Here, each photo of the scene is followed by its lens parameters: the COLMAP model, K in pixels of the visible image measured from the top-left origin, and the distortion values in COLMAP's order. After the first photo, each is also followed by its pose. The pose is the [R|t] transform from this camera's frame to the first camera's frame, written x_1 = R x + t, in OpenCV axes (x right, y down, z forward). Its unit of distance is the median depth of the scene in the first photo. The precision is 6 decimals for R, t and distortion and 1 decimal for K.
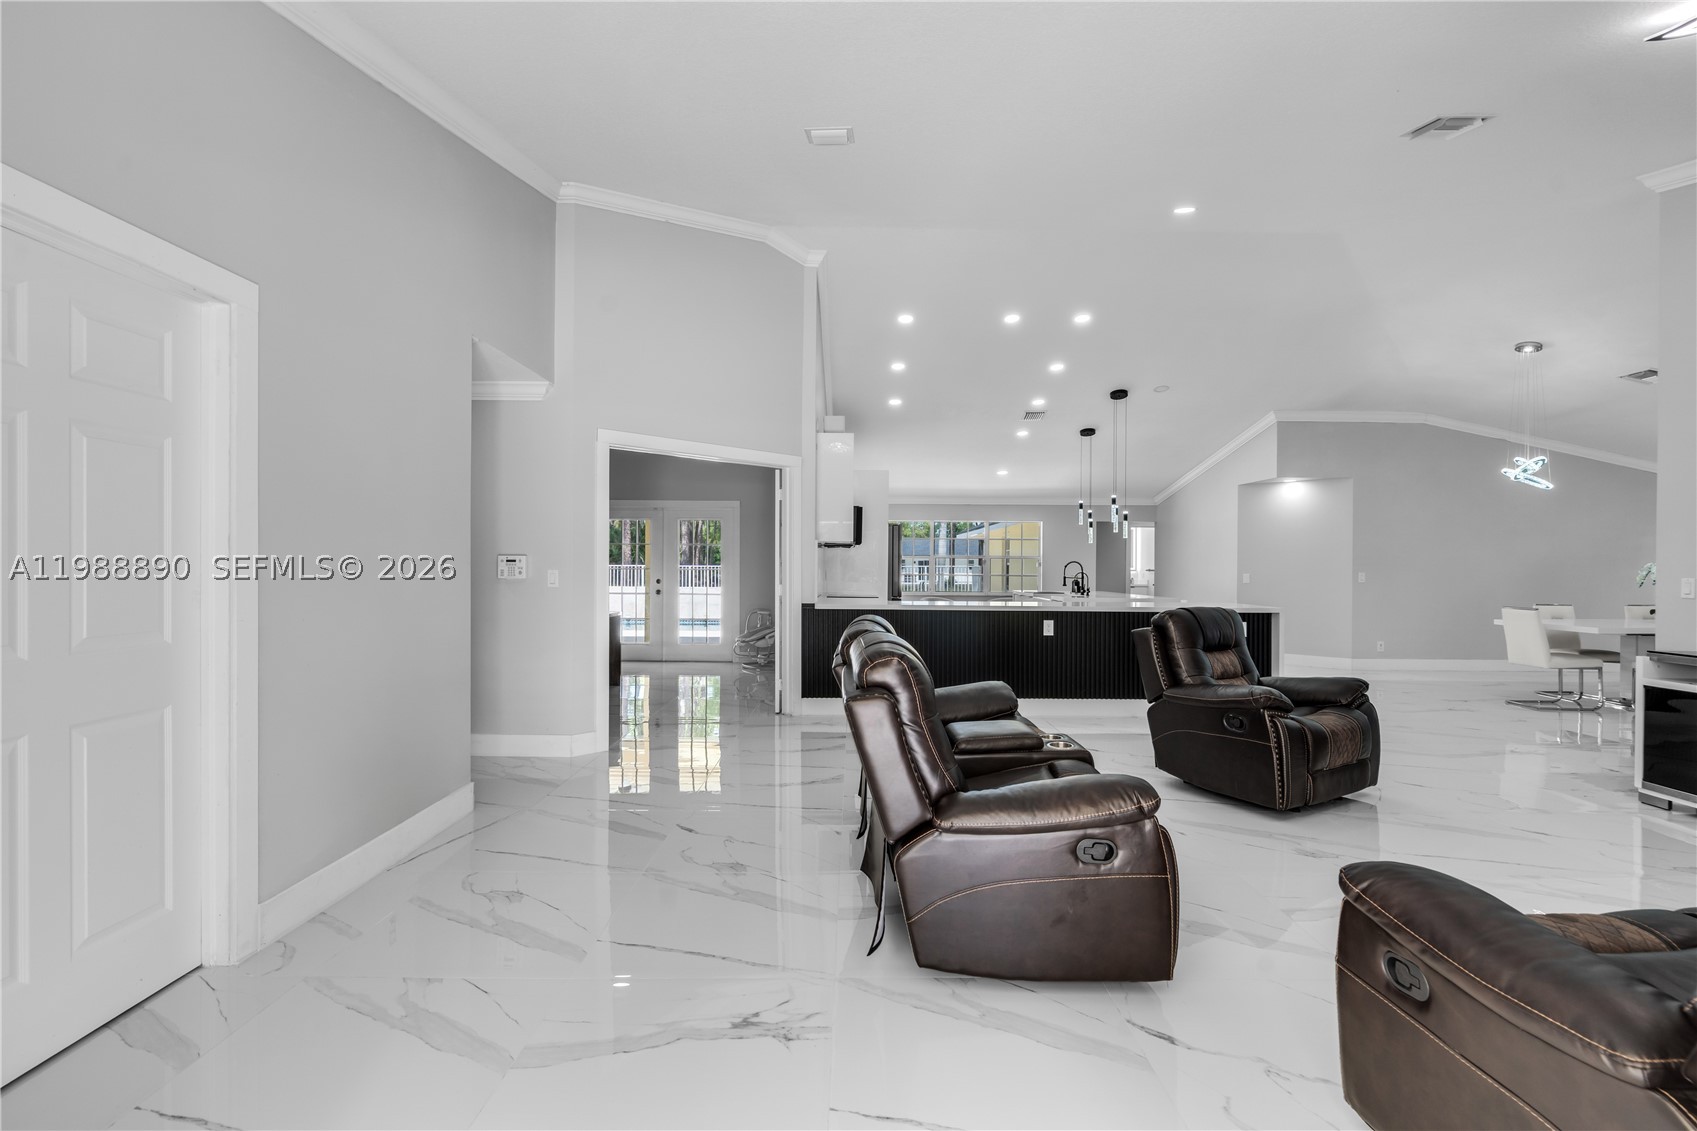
lens RADIAL K [[795.9, 0, 855.5], [0, 795.9, 562.4], [0, 0, 1]] dist [0.015205, 0.000421]
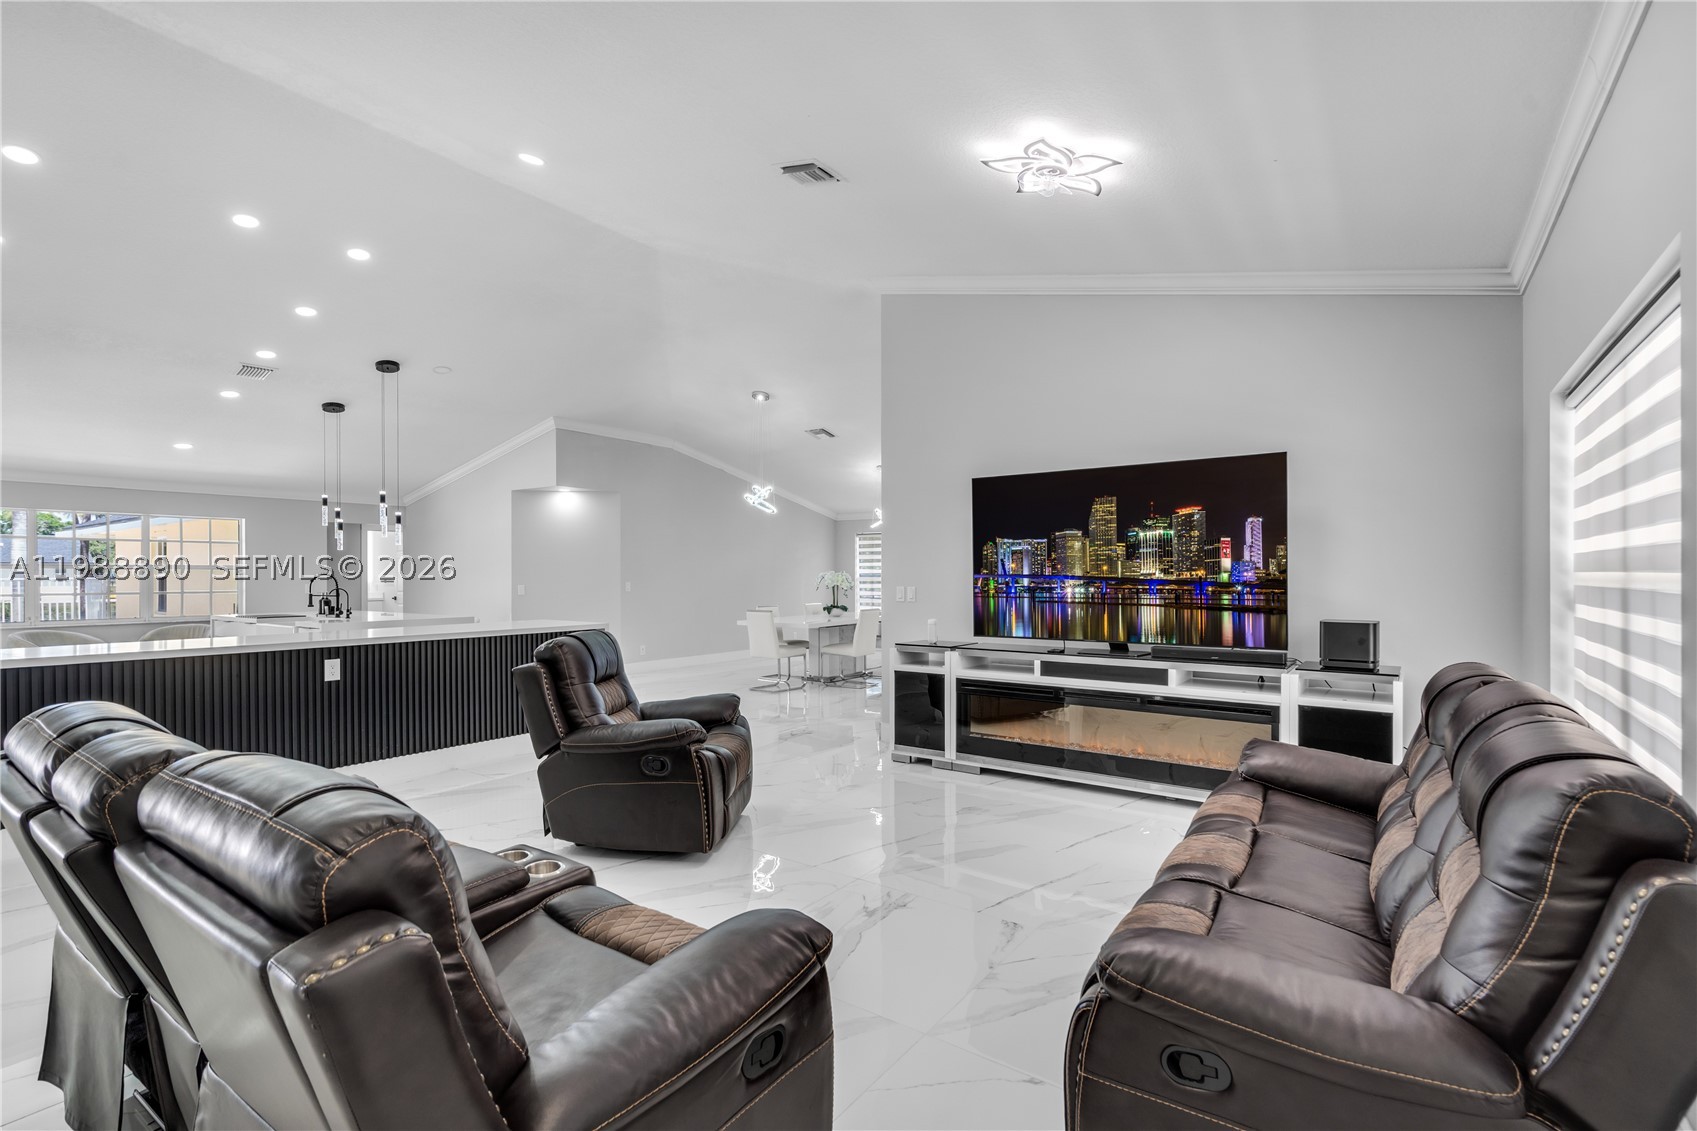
lens RADIAL K [[795.9, 0, 843.0], [0, 795.9, 575.9], [0, 0, 1]] dist [0.015205, 0.000421]
pose [[0.594587, -0.010793, 0.803959, -0.057448], [0.002531, 0.999930, 0.011551, -0.008828], [-0.804028, -0.004833, 0.594572, 0.178673]]
